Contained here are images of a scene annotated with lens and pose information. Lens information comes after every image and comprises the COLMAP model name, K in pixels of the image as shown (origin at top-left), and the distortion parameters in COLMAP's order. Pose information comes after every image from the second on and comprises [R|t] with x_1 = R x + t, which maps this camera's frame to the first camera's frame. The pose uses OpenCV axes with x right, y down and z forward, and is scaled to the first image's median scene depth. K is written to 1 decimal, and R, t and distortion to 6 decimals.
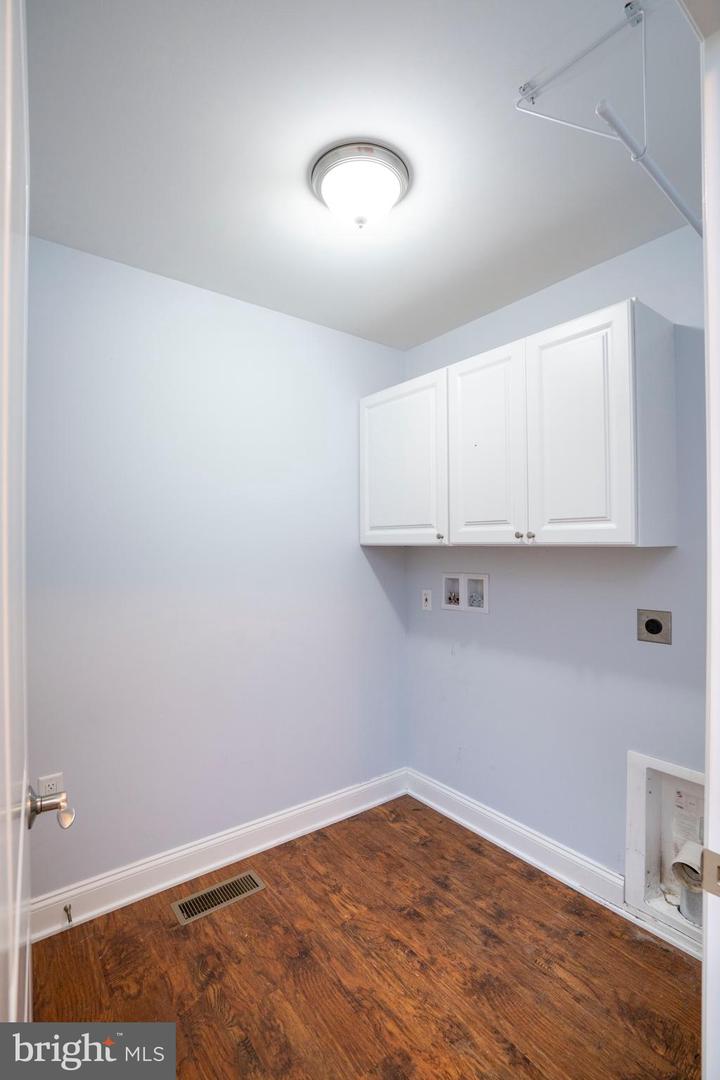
lens RADIAL K [[498.9, 0, 359.3], [0, 498.9, 542.8], [0, 0, 1]] dist [-0.020452, 0.004359]
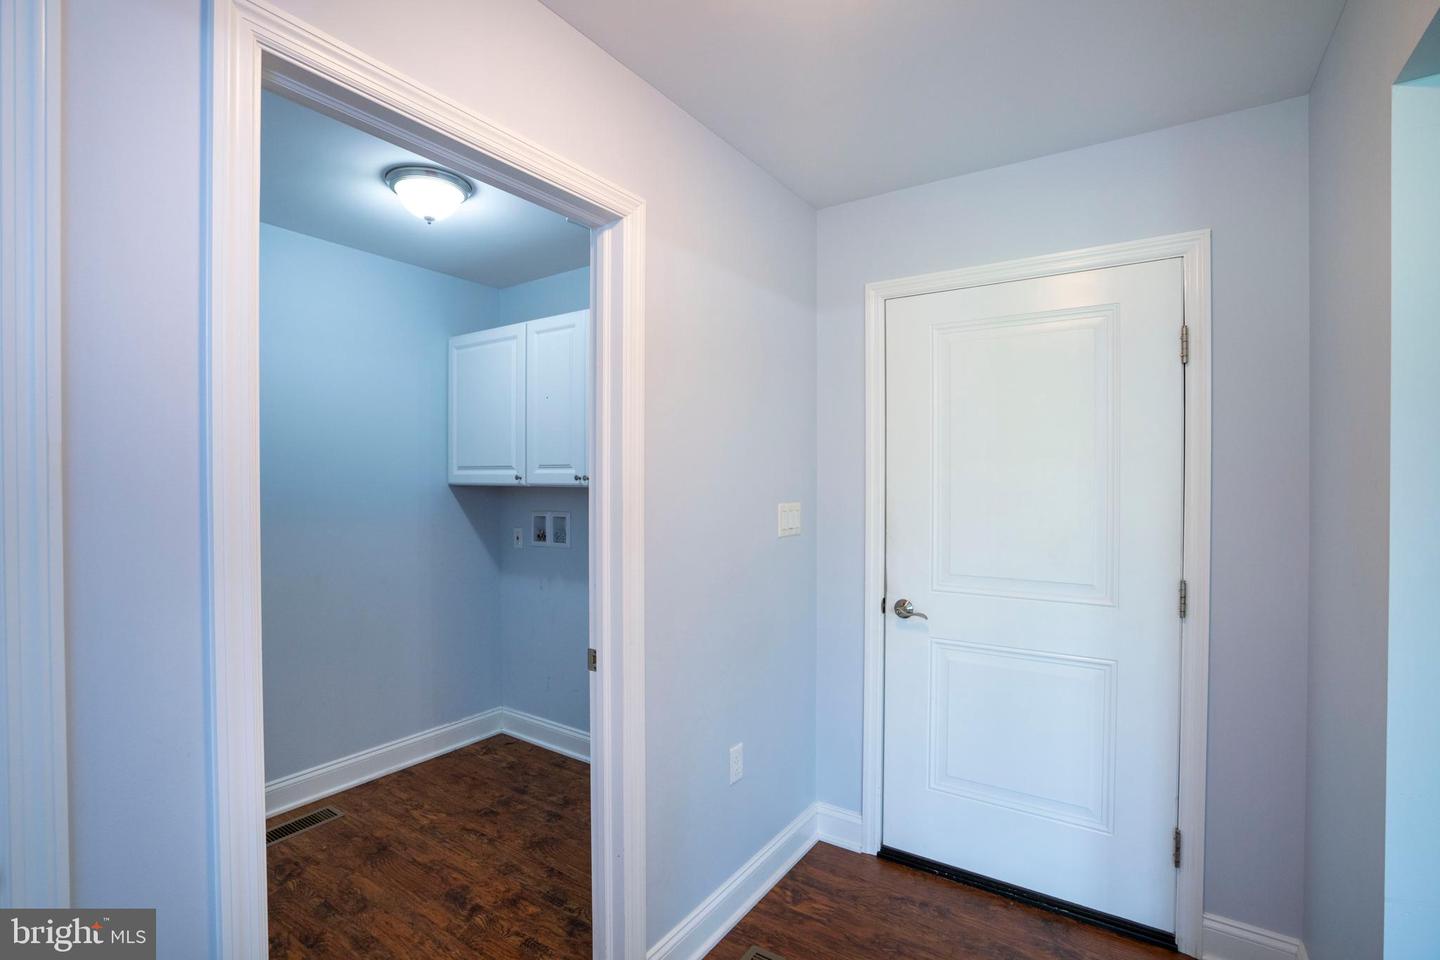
lens RADIAL K [[665.2, 0, 698.5], [0, 665.2, 493.2], [0, 0, 1]] dist [-0.020452, 0.004359]
pose [[0.955809, 0.002815, 0.293976, 0.110934], [-0.008636, 0.999792, 0.018503, -0.008294], [-0.293863, -0.020224, 0.955634, -0.524130]]
